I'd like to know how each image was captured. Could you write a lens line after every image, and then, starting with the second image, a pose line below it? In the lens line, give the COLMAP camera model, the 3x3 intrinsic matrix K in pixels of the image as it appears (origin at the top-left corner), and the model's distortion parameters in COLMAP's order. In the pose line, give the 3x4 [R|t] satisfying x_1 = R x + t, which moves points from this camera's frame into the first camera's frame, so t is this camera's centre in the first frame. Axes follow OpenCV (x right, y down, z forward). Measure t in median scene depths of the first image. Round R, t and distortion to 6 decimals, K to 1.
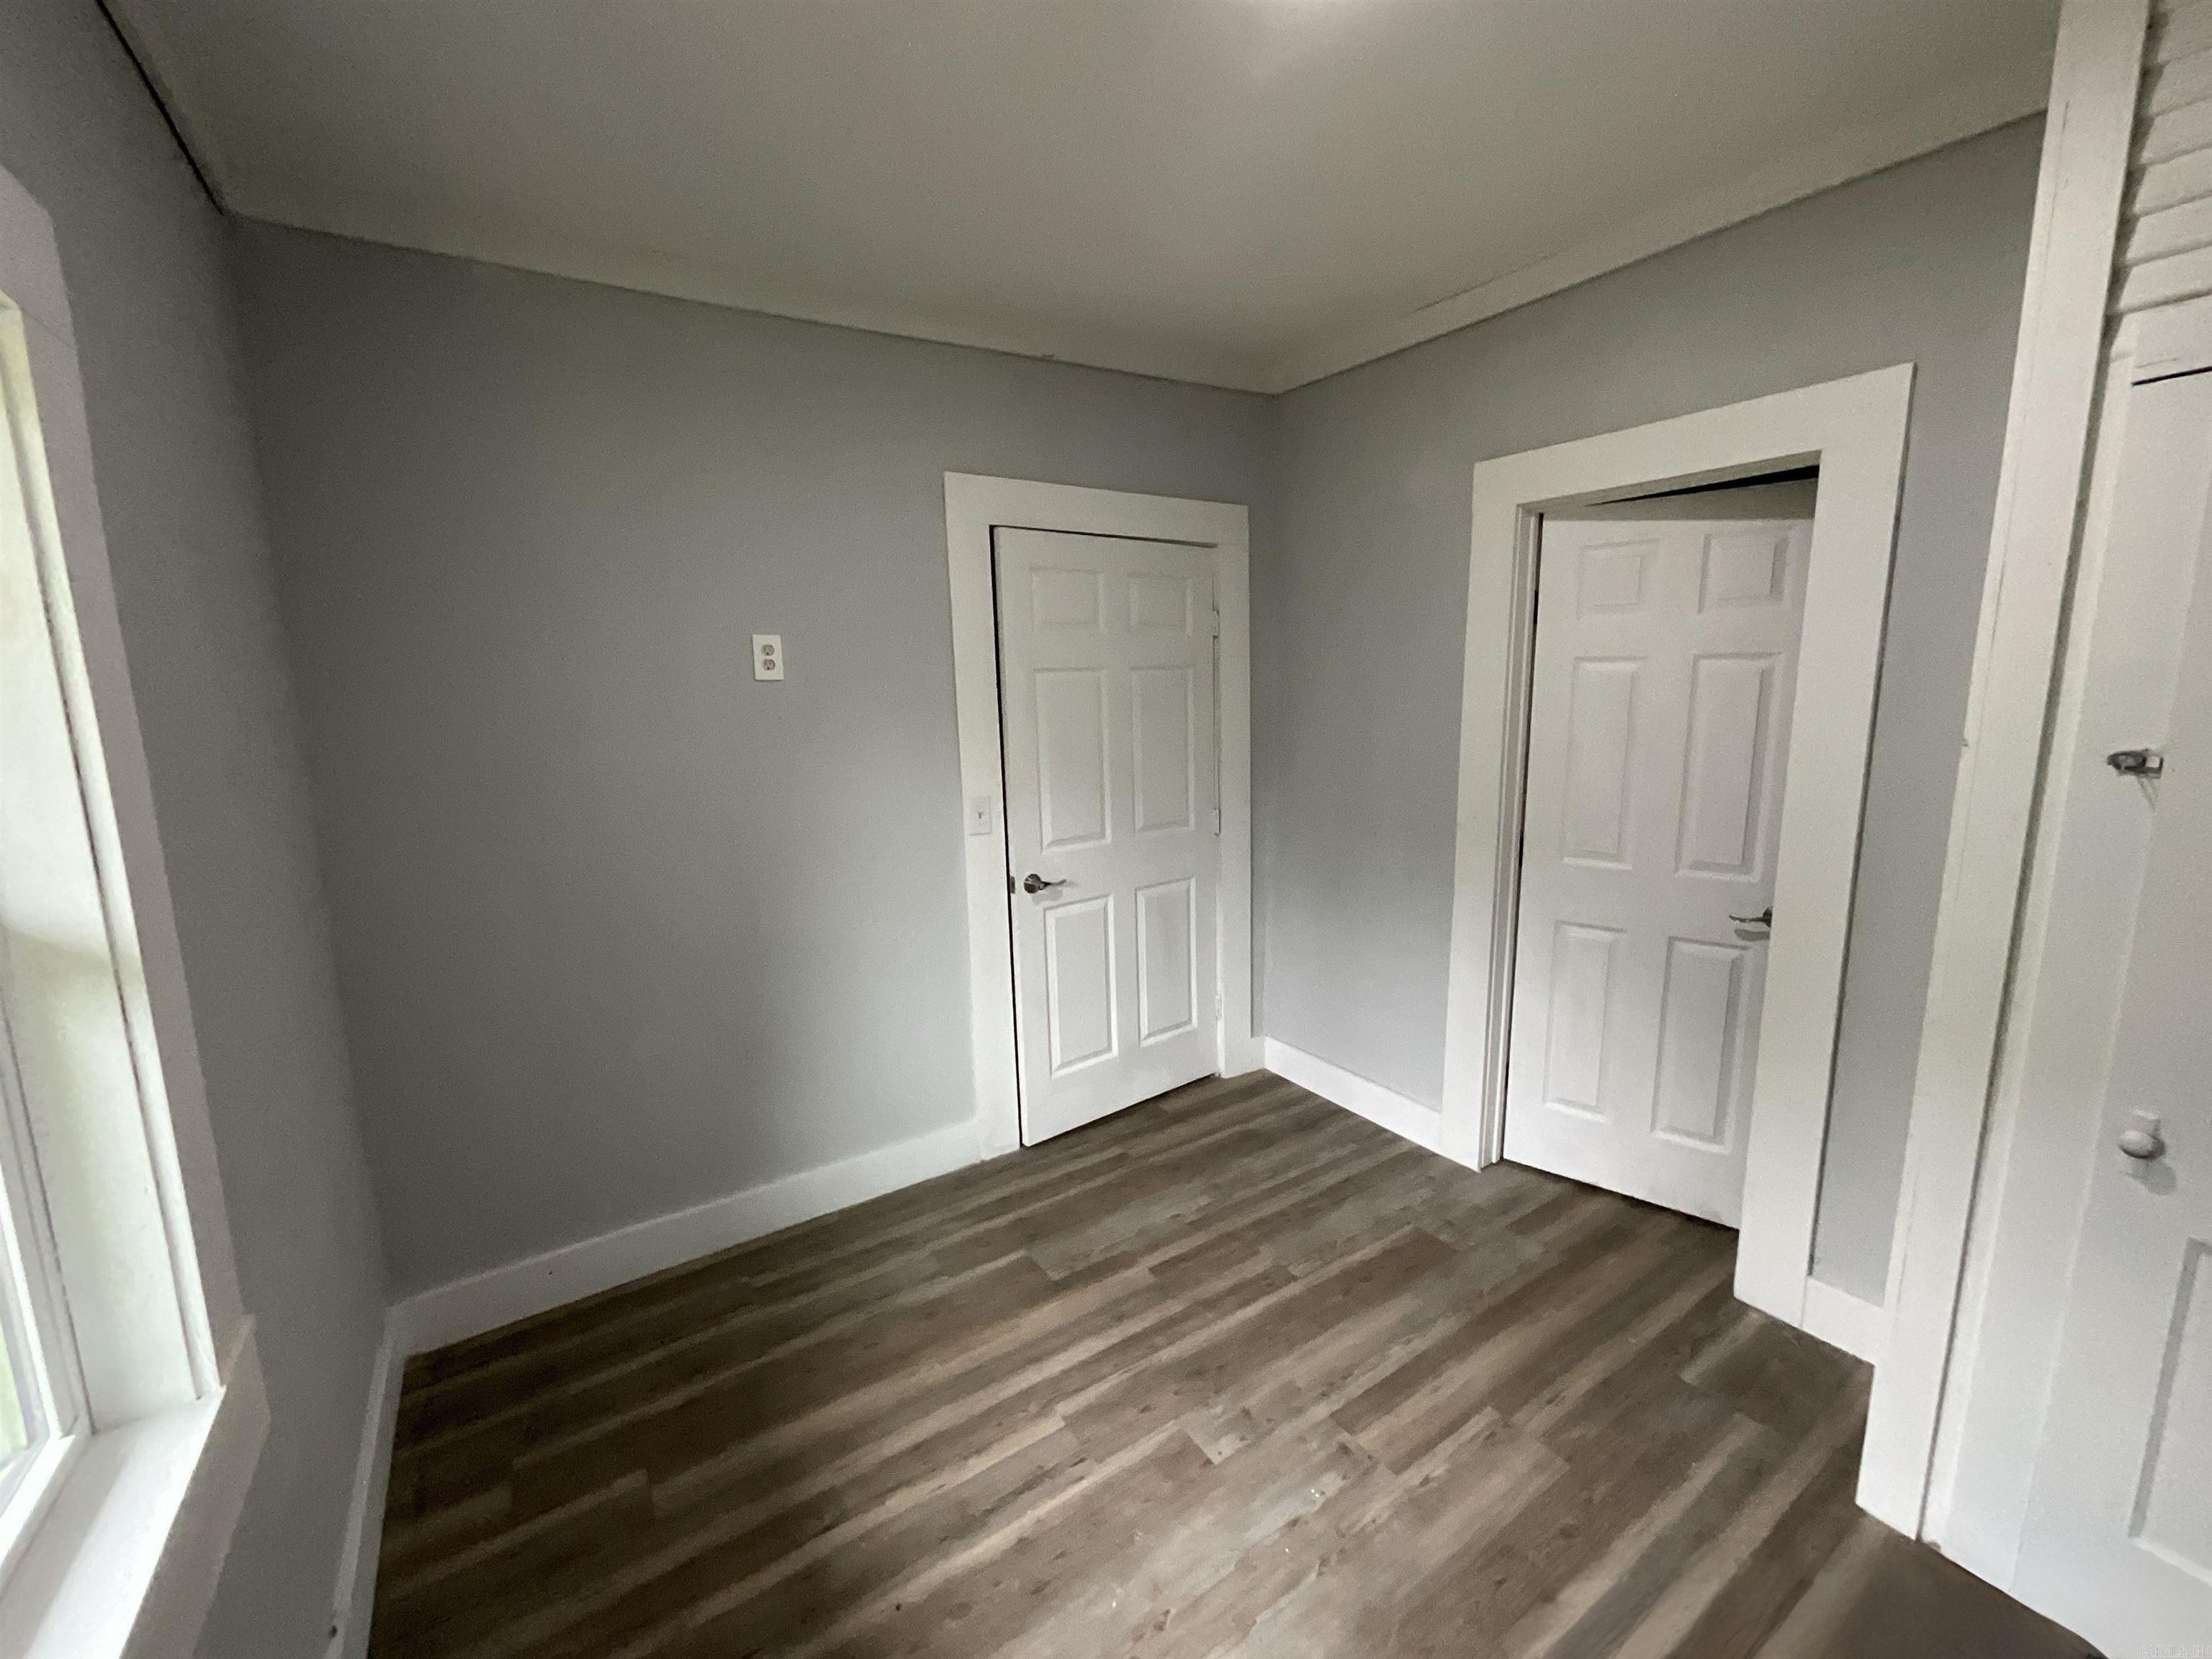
lens RADIAL K [[899.3, 0, 1104.2], [0, 899.3, 828.8], [0, 0, 1]] dist [-0.002330, 0.000595]
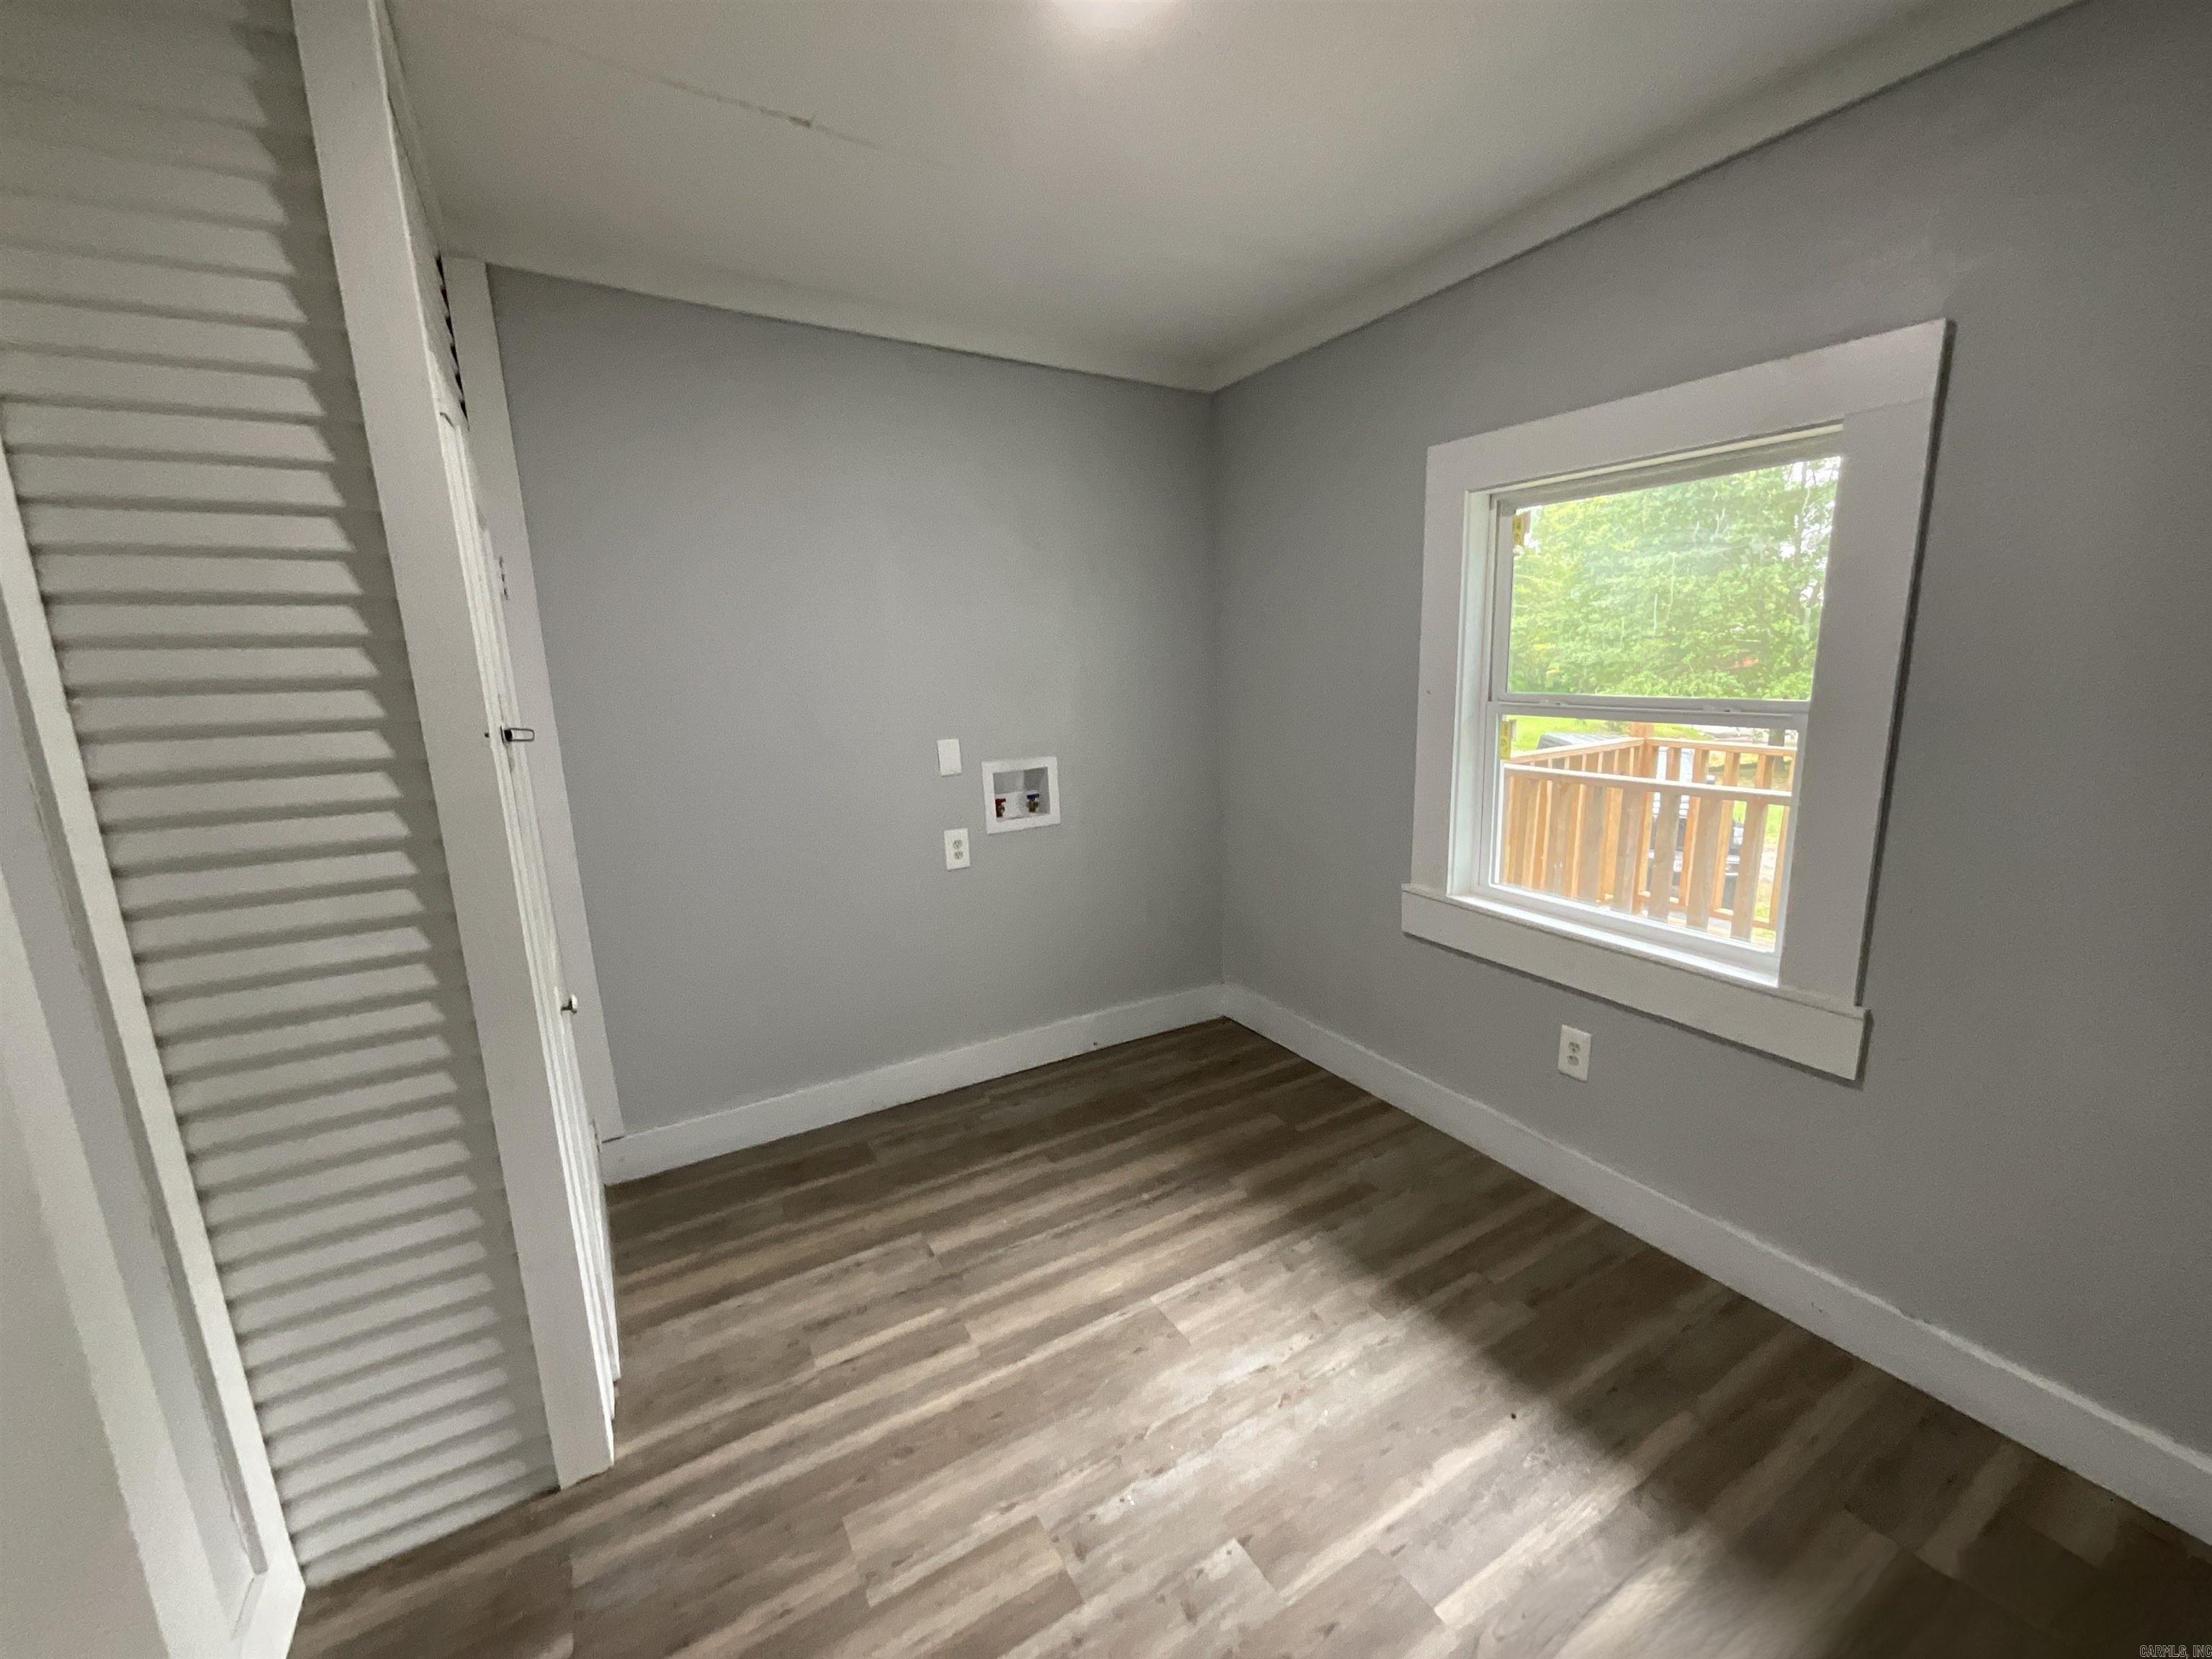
lens RADIAL K [[899.3, 0, 1106.5], [0, 899.3, 834.8], [0, 0, 1]] dist [-0.002330, 0.000595]
pose [[-0.997121, 0.042572, 0.062747, 0.168024], [0.061896, 0.934986, 0.349242, -0.245209], [-0.043800, 0.352120, -0.934929, 1.616835]]
